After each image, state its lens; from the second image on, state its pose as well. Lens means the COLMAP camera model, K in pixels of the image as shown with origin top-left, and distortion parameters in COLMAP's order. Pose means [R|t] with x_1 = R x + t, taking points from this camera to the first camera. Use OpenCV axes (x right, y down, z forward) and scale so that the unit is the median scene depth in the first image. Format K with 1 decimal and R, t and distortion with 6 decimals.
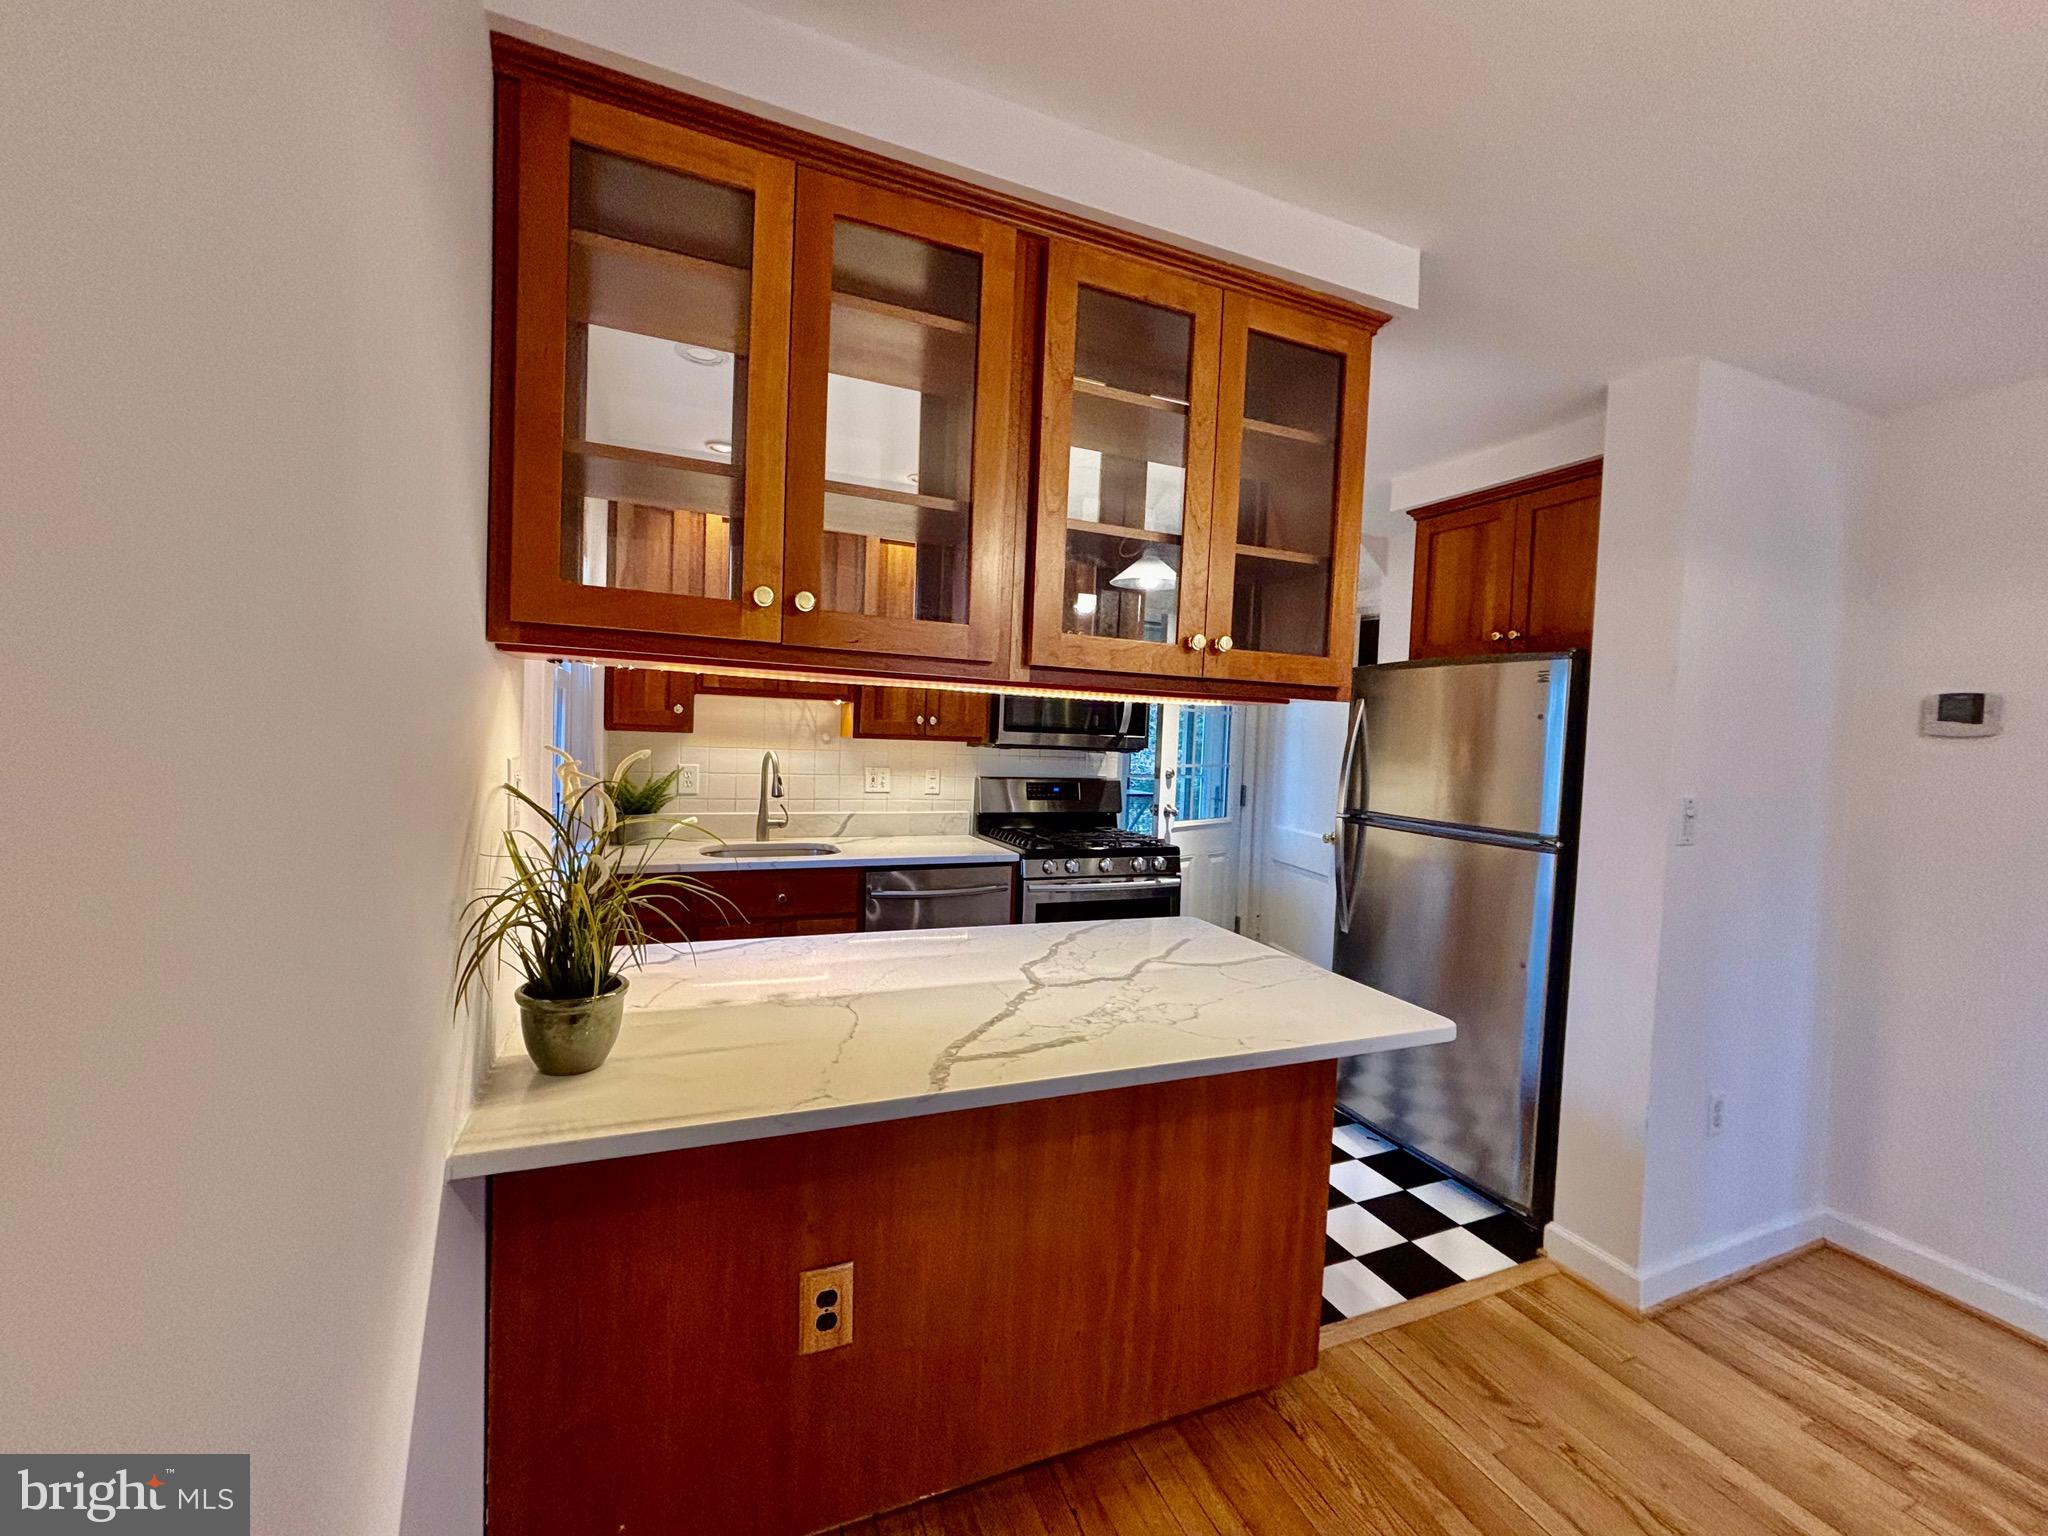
lens RADIAL K [[836.8, 0, 1022.3], [0, 836.8, 764.1], [0, 0, 1]] dist [-0.002702, 0.000924]
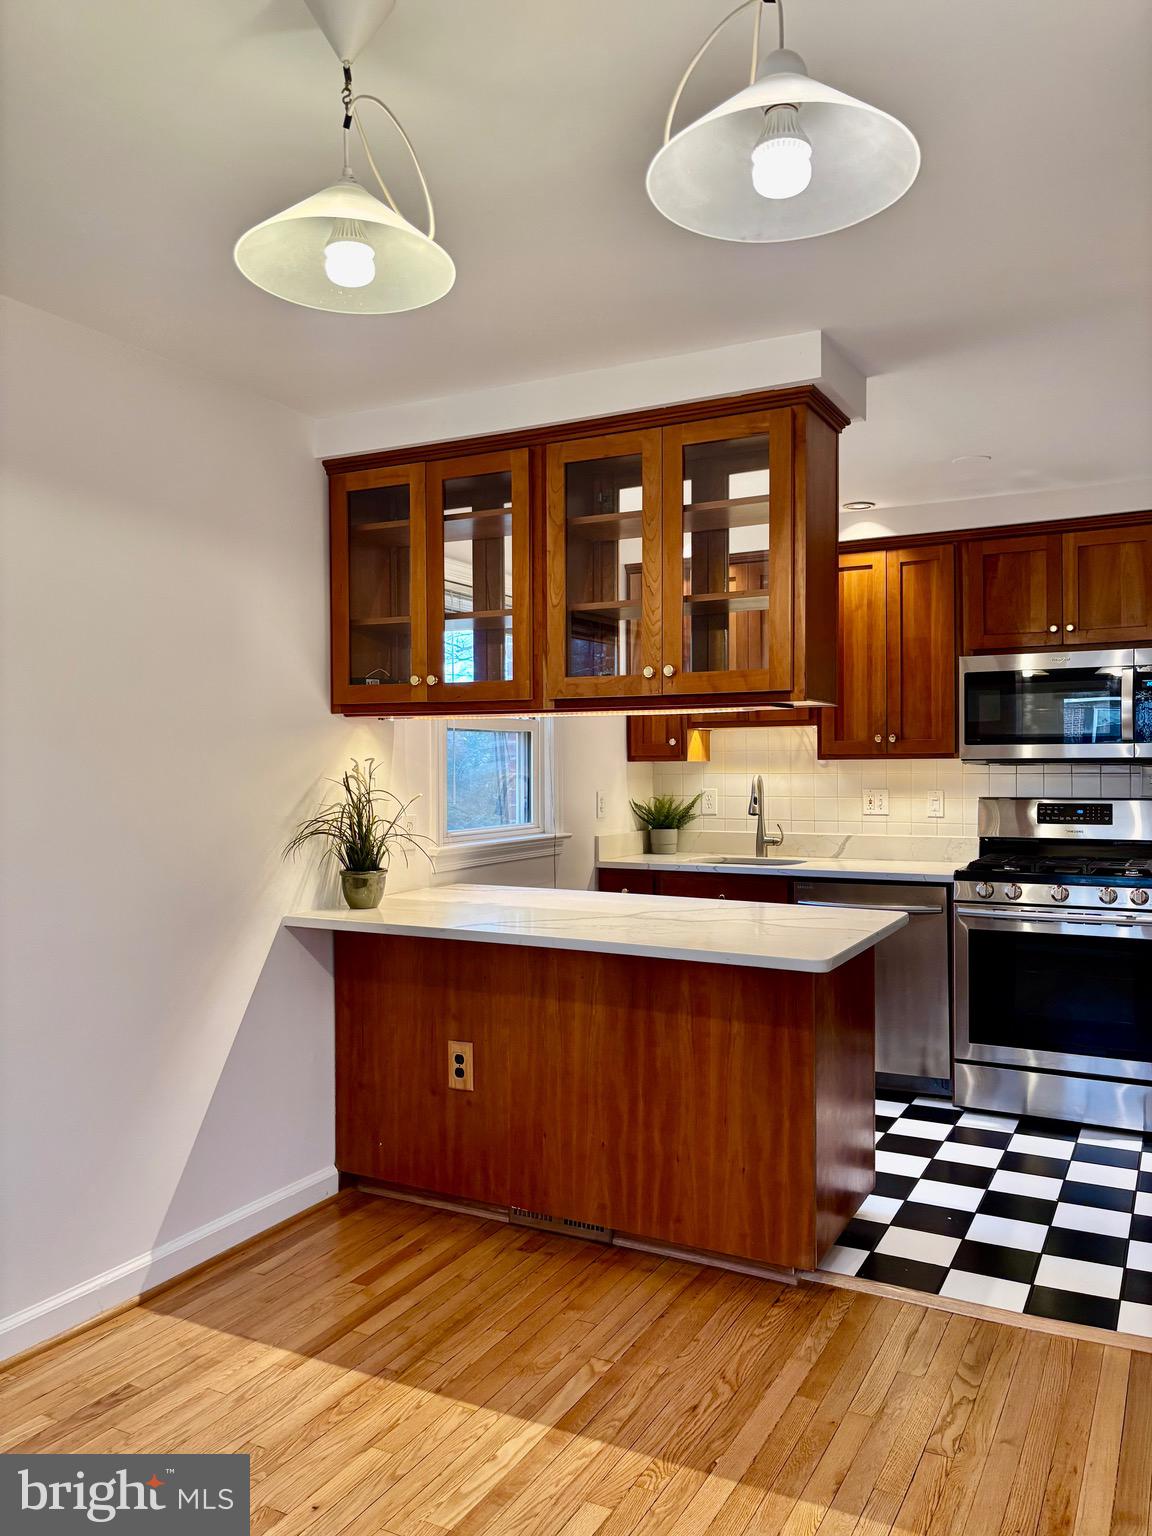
lens RADIAL K [[1162.1, 0, 567.7], [0, 1162.1, 767.8], [0, 0, 1]] dist [0.036548, -0.024589]
pose [[0.624408, -0.038476, -0.780150, 0.750692], [-0.001925, 0.998707, -0.050795, 0.054589], [0.781096, 0.033218, 0.623526, -0.161219]]
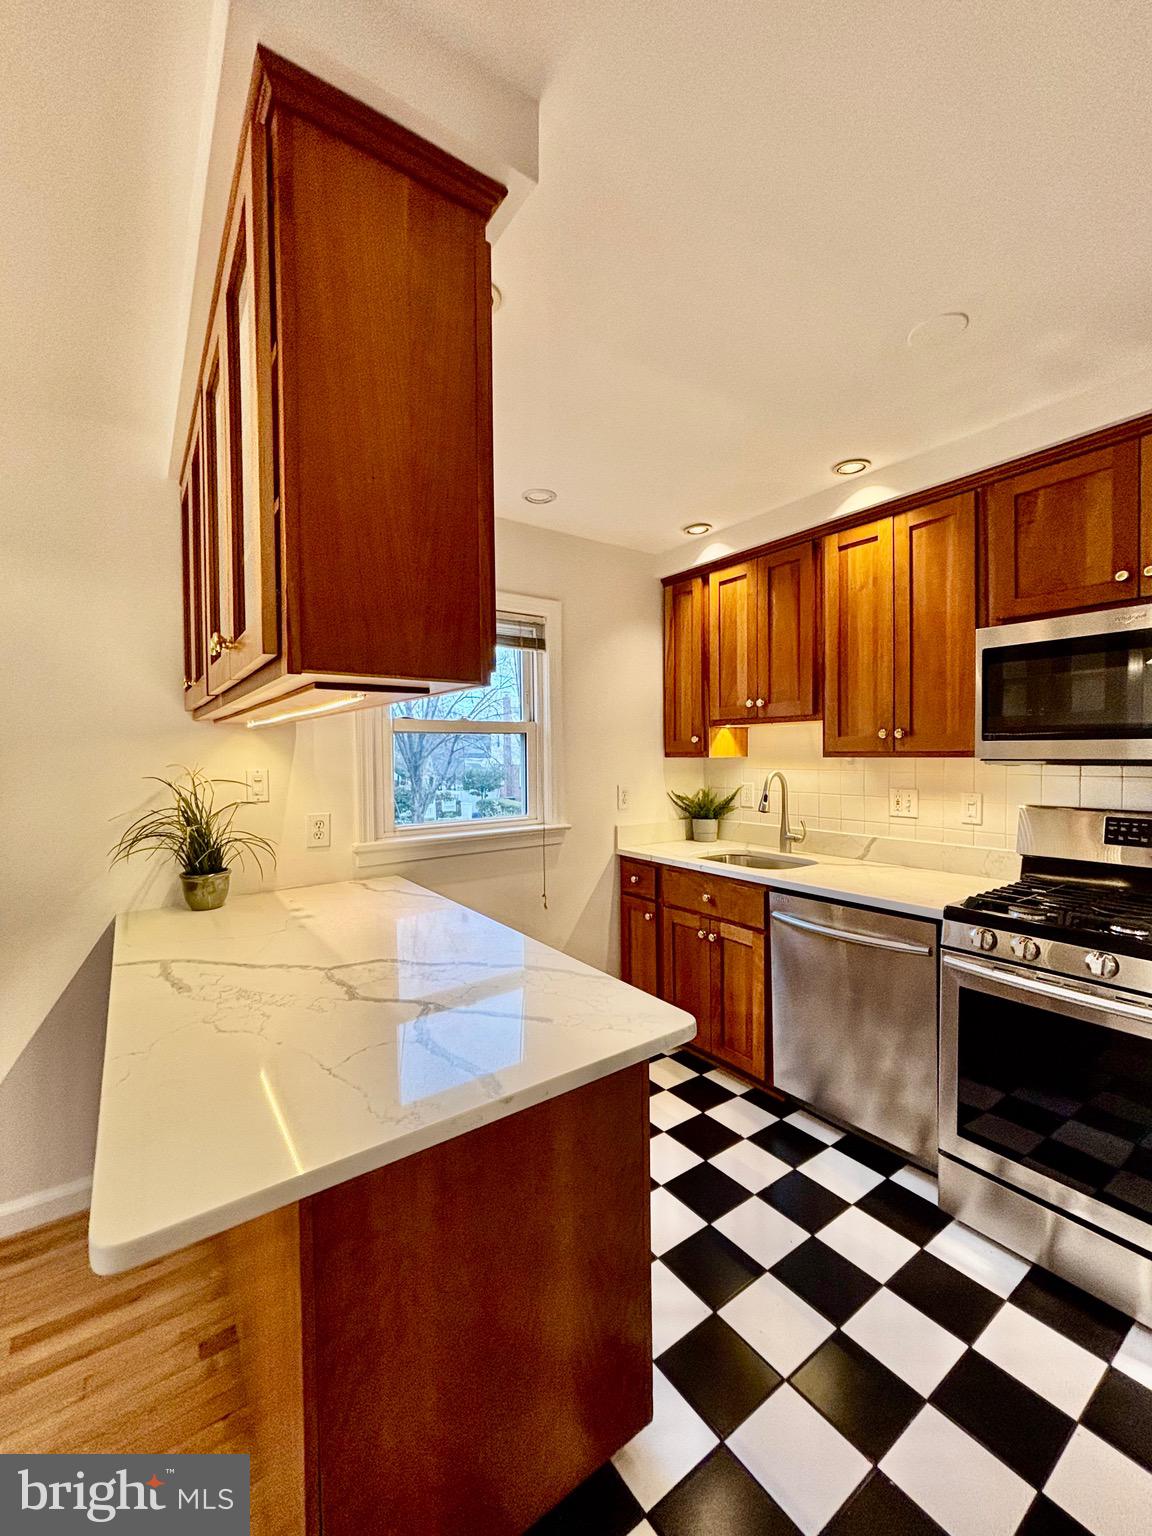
lens RADIAL K [[627.6, 0, 572.3], [0, 627.6, 764.7], [0, 0, 1]] dist [-0.002702, 0.000924]
pose [[0.214440, -0.018583, -0.976560, 0.459018], [-0.019658, 0.999534, -0.023336, 0.000353], [0.976539, 0.024202, 0.213974, 0.560015]]
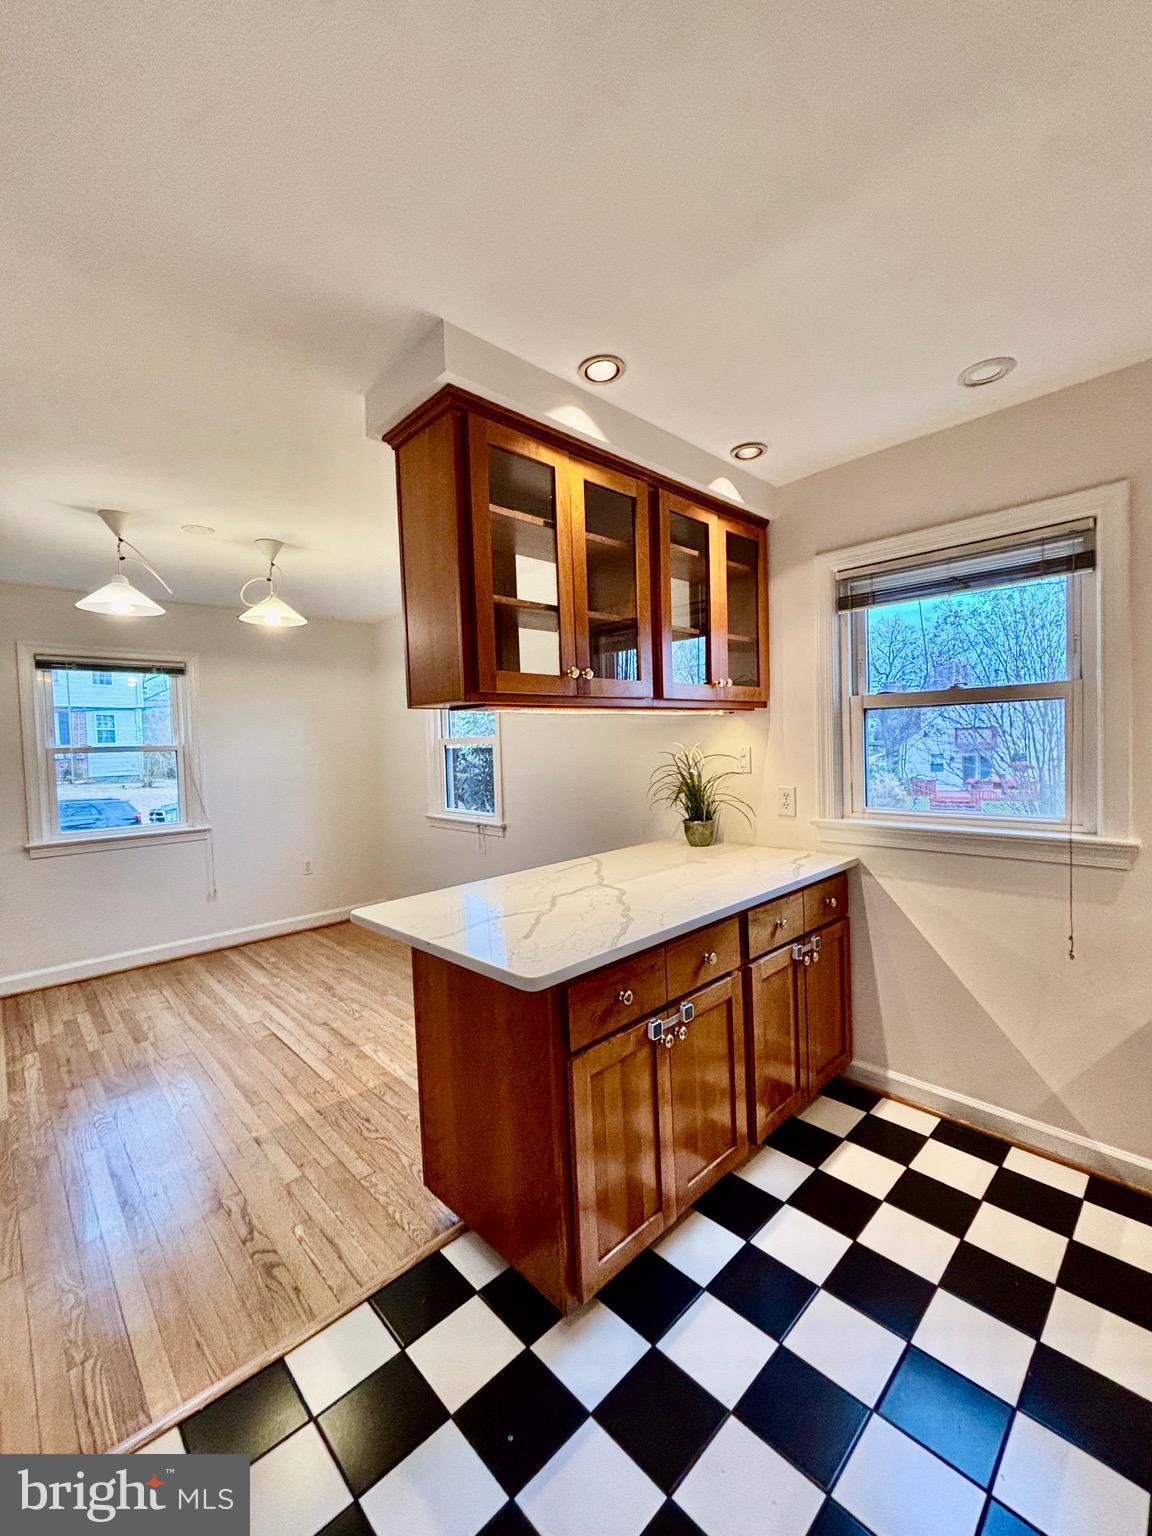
lens RADIAL K [[627.6, 0, 567.4], [0, 627.6, 763.3], [0, 0, 1]] dist [-0.002702, 0.000924]
pose [[-0.936782, 0.002743, -0.349902, 0.256353], [-0.018155, 0.998241, 0.056433, -0.024013], [0.349441, 0.059218, -0.935085, 1.056211]]
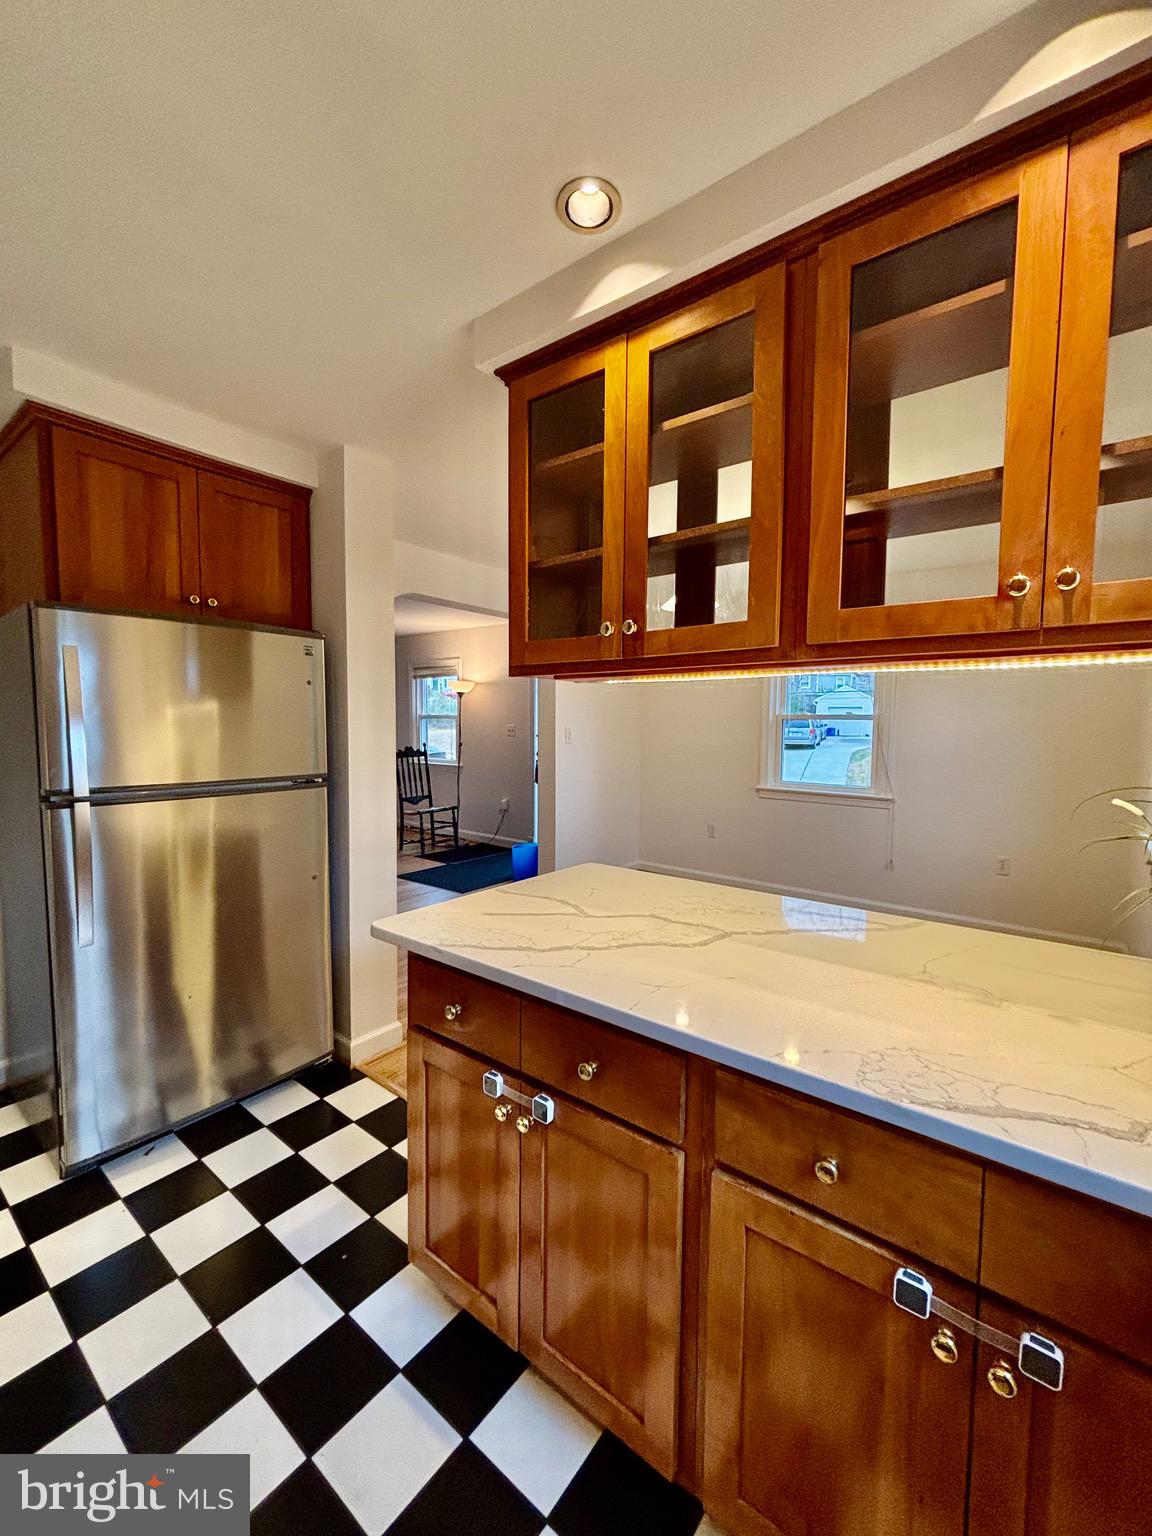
lens RADIAL K [[627.6, 0, 576.7], [0, 627.6, 760.8], [0, 0, 1]] dist [-0.002702, 0.000924]
pose [[-0.486243, -0.098698, 0.868232, -0.293380], [0.005670, 0.993224, 0.116082, -0.033106], [-0.873805, 0.061366, -0.482388, 0.778124]]
